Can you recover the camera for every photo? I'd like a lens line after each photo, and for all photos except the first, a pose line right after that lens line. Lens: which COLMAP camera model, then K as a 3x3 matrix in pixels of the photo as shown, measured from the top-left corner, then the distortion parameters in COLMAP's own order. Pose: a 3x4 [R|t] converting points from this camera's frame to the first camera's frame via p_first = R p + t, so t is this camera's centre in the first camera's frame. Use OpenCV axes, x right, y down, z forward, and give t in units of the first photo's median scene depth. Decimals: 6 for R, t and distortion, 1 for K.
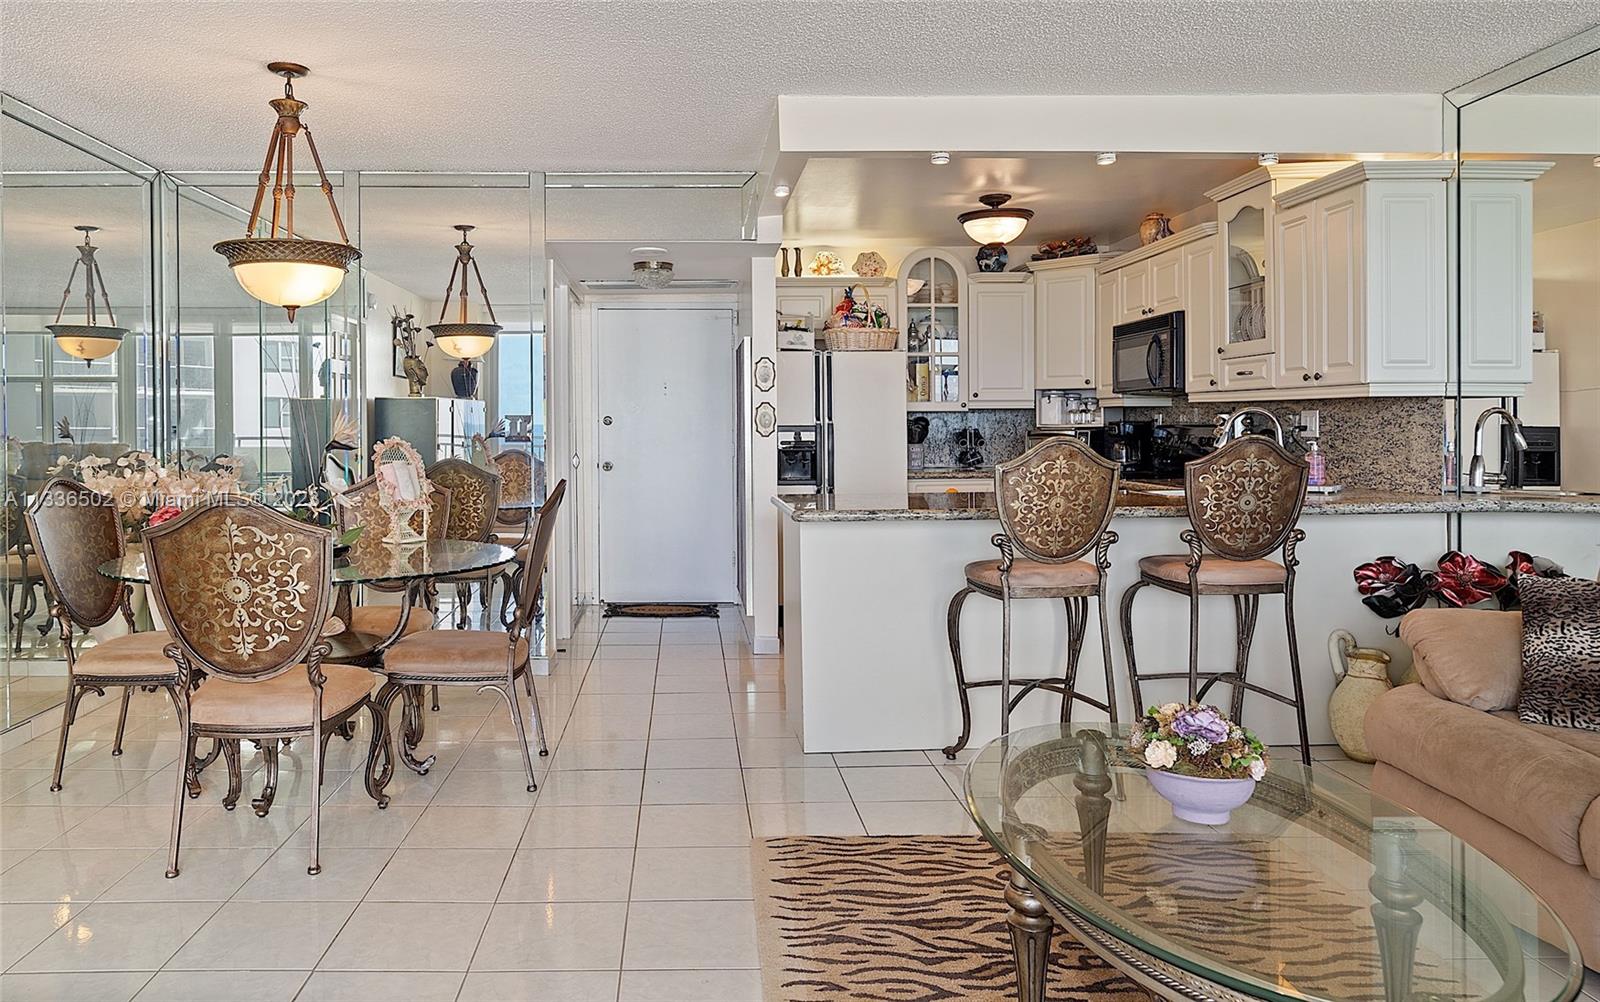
lens RADIAL K [[1022.2, 0, 690.8], [0, 1022.2, 426.0], [0, 0, 1]] dist [-0.002565, 0.002290]
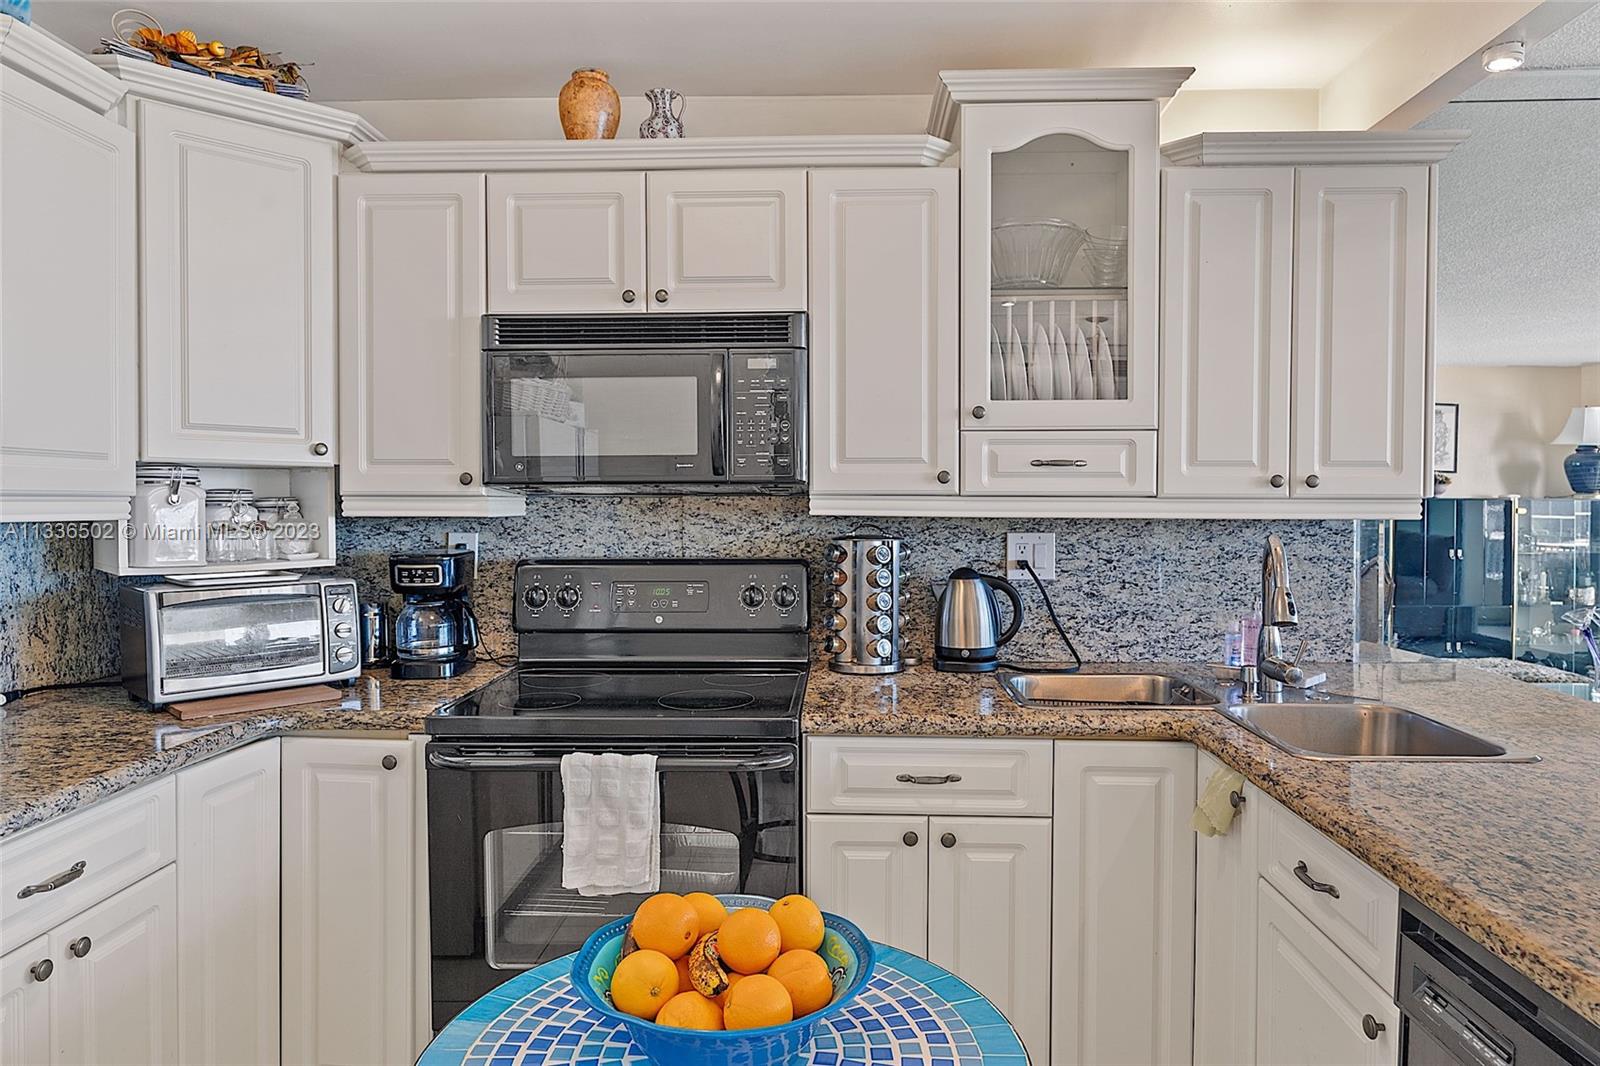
lens RADIAL K [[1012.1, 0, 799.4], [0, 1012.1, 527.5], [0, 0, 1]] dist [0.004111, -0.000635]
pose [[0.046488, -0.021489, 0.998688, 0.028843], [0.000705, 0.999769, 0.021479, -0.025242], [-0.998919, -0.000294, 0.046492, 0.907891]]
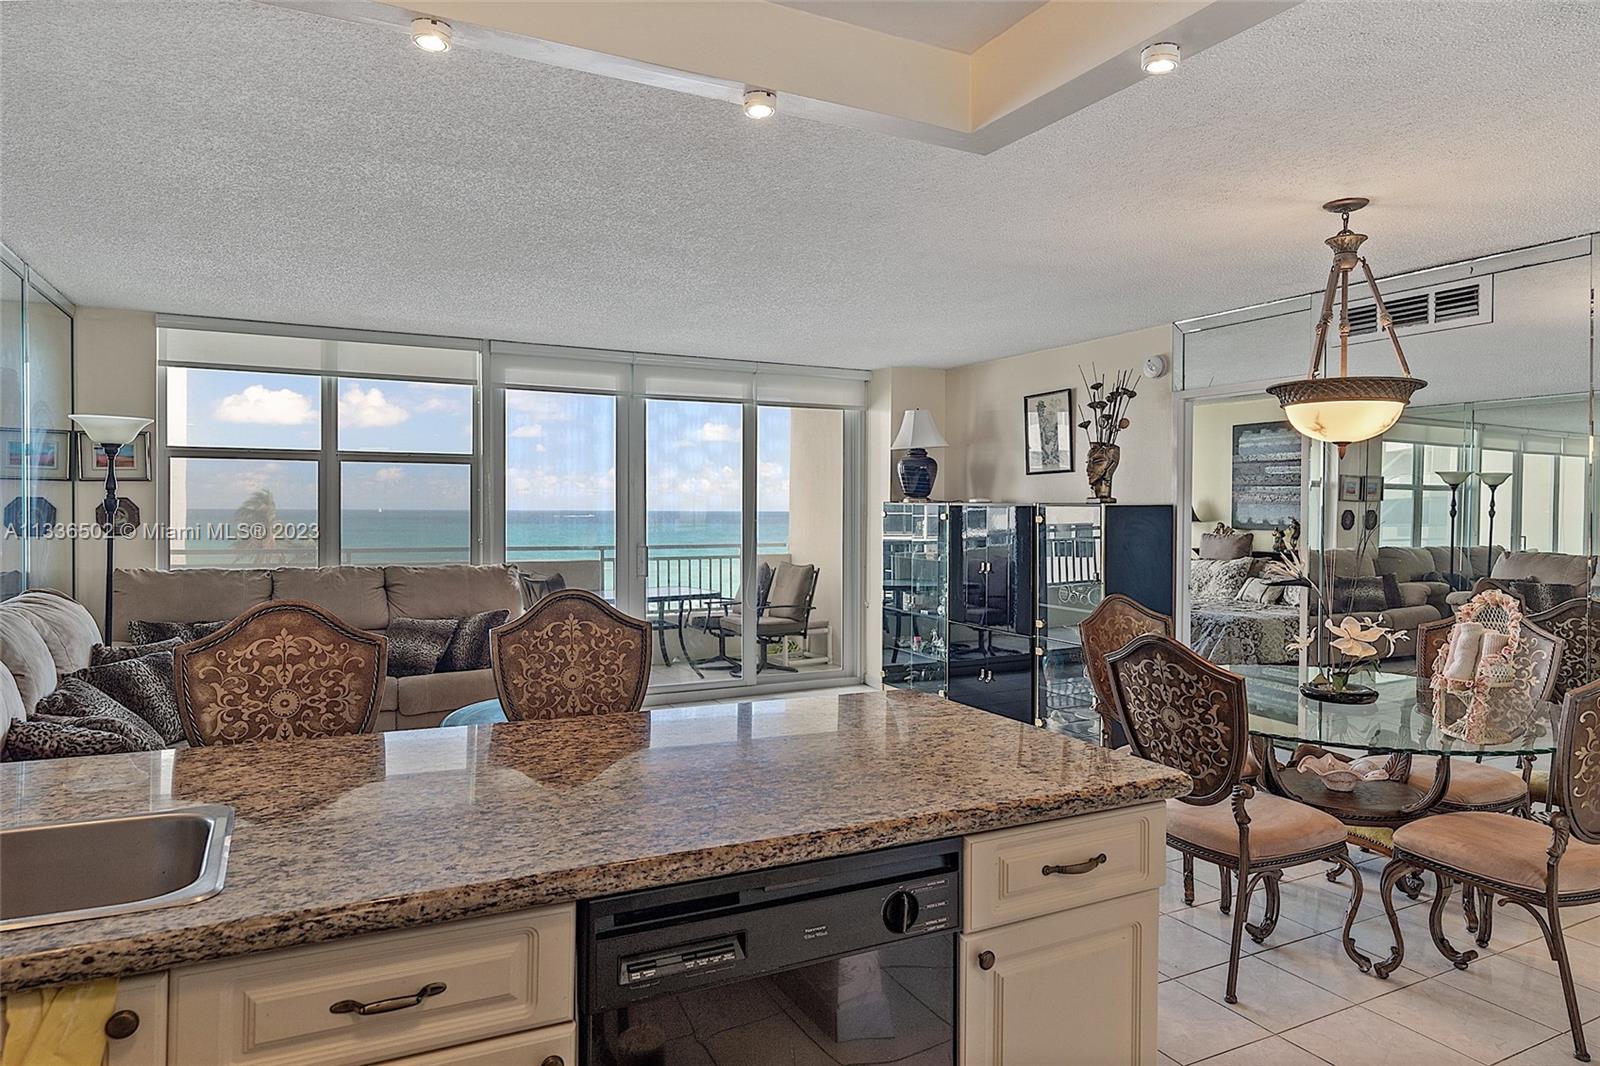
lens RADIAL K [[976.8, 0, 794.6], [0, 976.8, 518.9], [0, 0, 1]] dist [0.002871, 0.001157]
pose [[-0.894403, 0.002278, -0.447257, 0.314098], [-0.003868, 0.999910, 0.012829, -0.031468], [0.447246, 0.013204, -0.894313, 1.005548]]
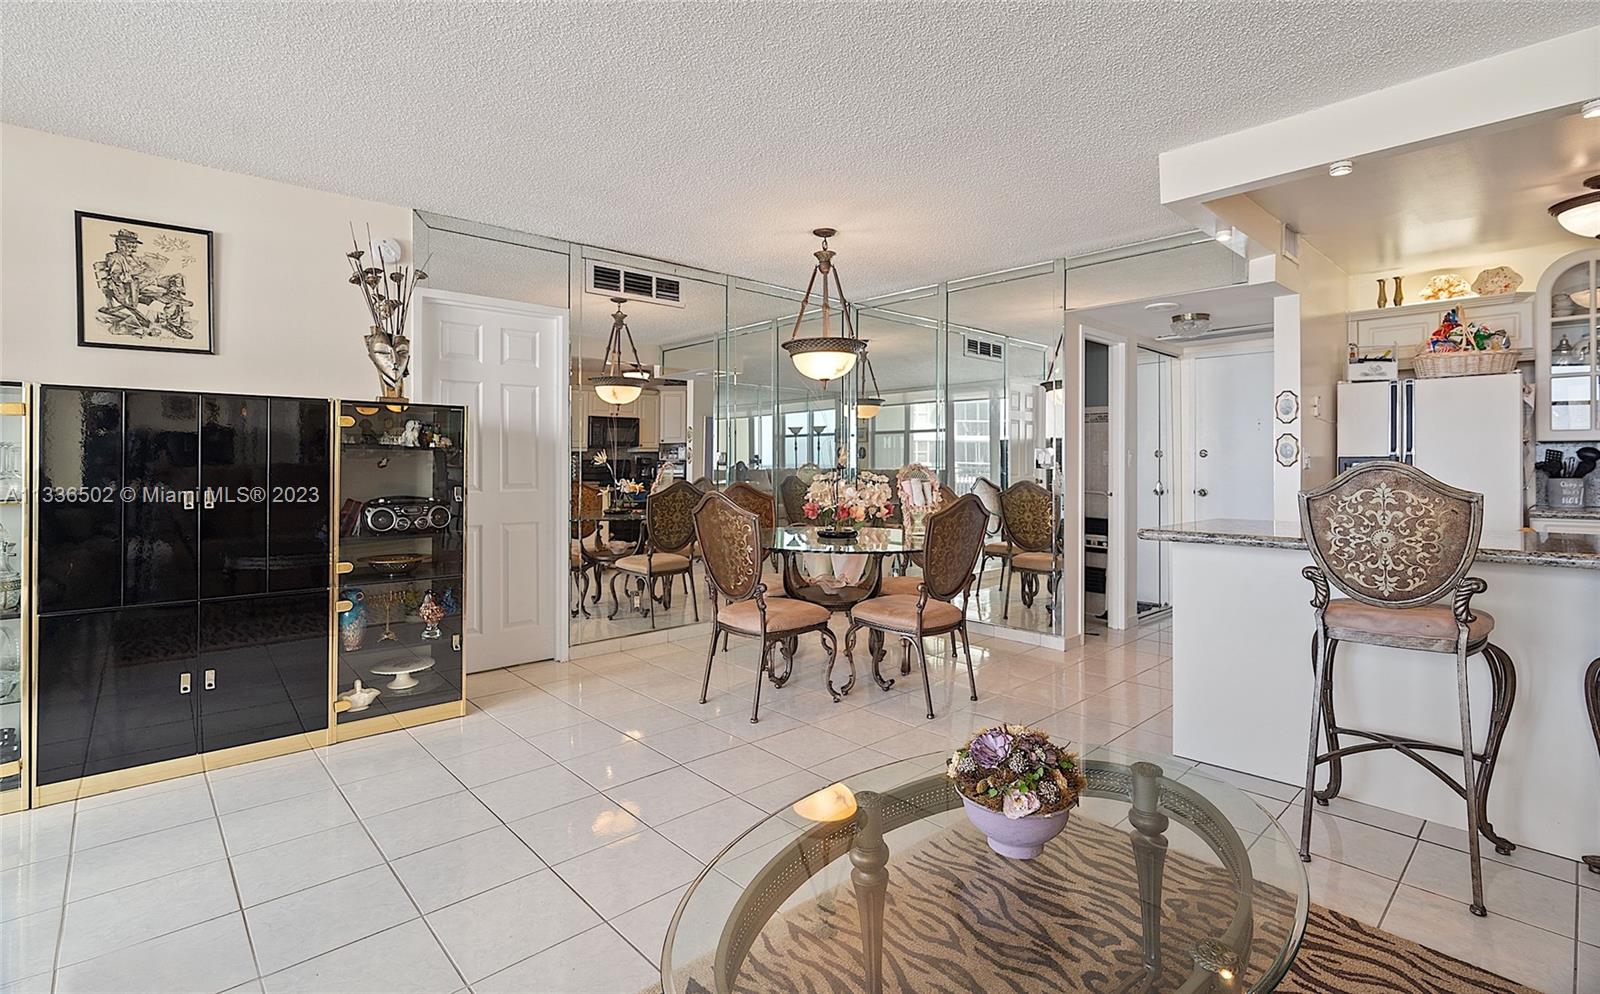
lens RADIAL K [[736.6, 0, 818.2], [0, 736.6, 457.8], [0, 0, 1]] dist [-0.000445, 0.000976]
pose [[0.689193, 0.000348, -0.724578, 0.277540], [-0.005288, 0.999976, -0.004549, 0.007462], [0.724559, 0.006966, 0.689178, 0.125986]]
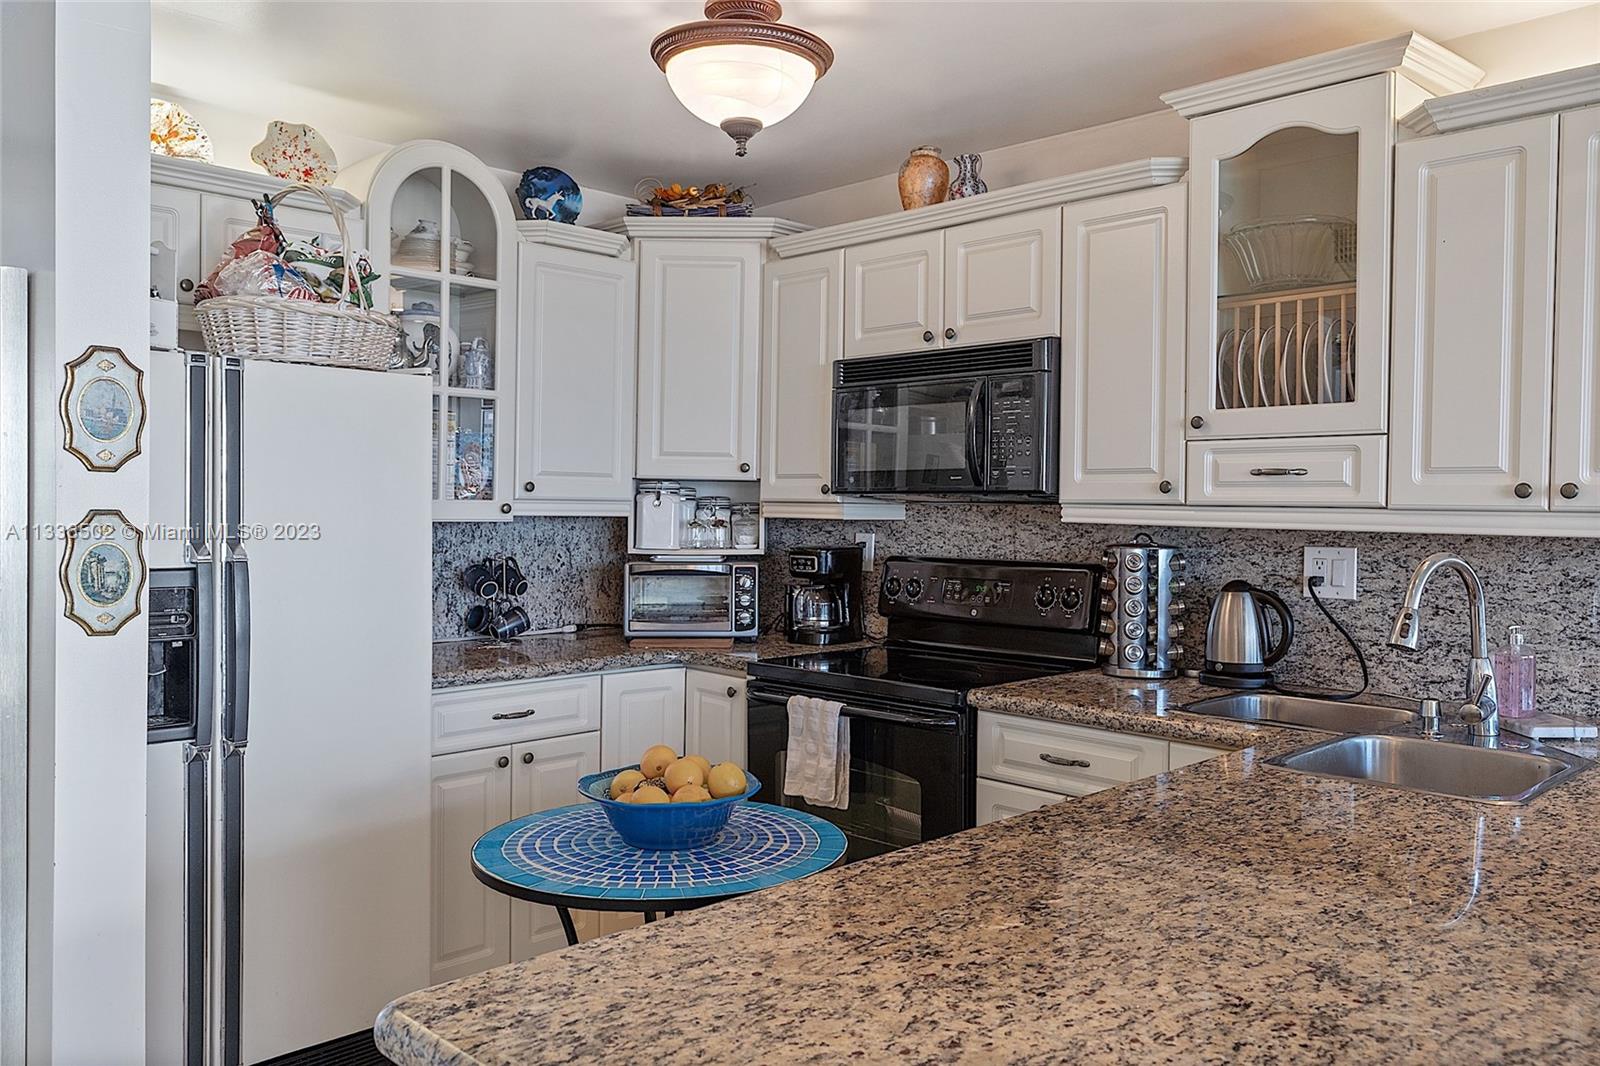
lens RADIAL K [[1233.3, 0, 795.2], [0, 1233.3, 528.5], [0, 0, 1]] dist [0.001897, 0.002420]
pose [[0.720562, 0.001000, 0.693389, -0.022778], [-0.014345, 0.999806, 0.013465, -0.024309], [-0.693242, -0.019648, 0.720437, 0.605666]]
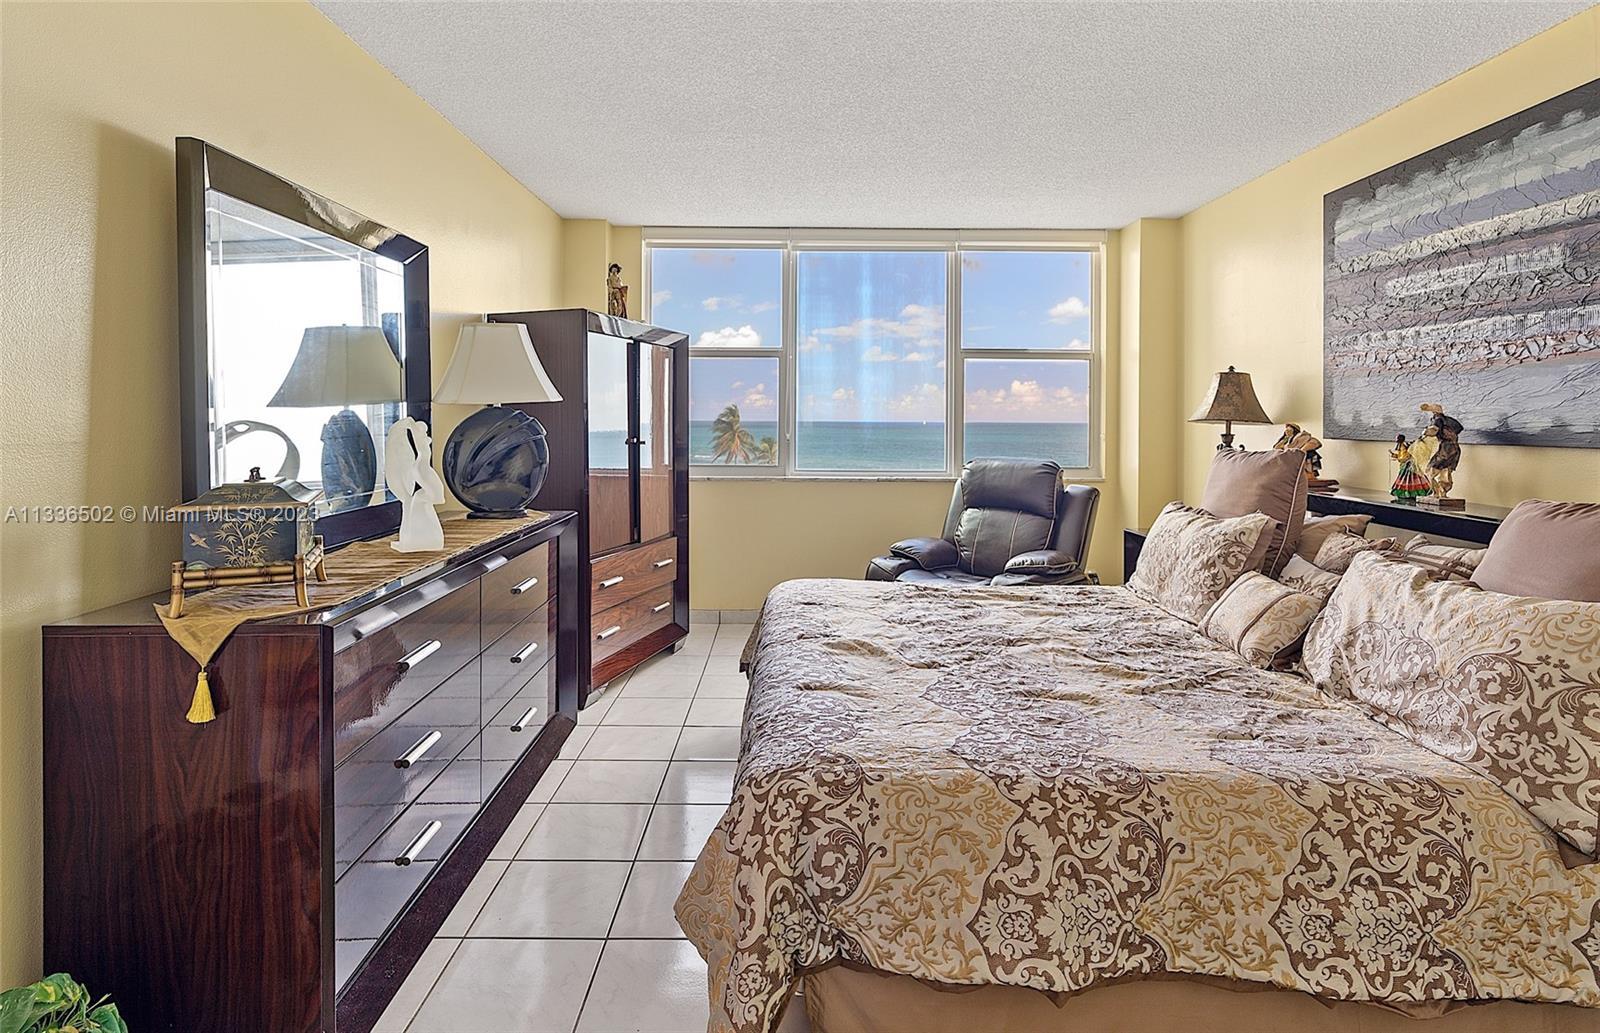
lens RADIAL K [[823.5, 0, 800.5], [0, 823.5, 407.1], [0, 0, 1]] dist [-0.006096, 0.003419]
pose [[-0.999949, -0.003604, -0.009403, -0.666454], [-0.003482, 0.999909, -0.013061, -0.010700], [0.009449, -0.013028, -0.999870, 0.464503]]
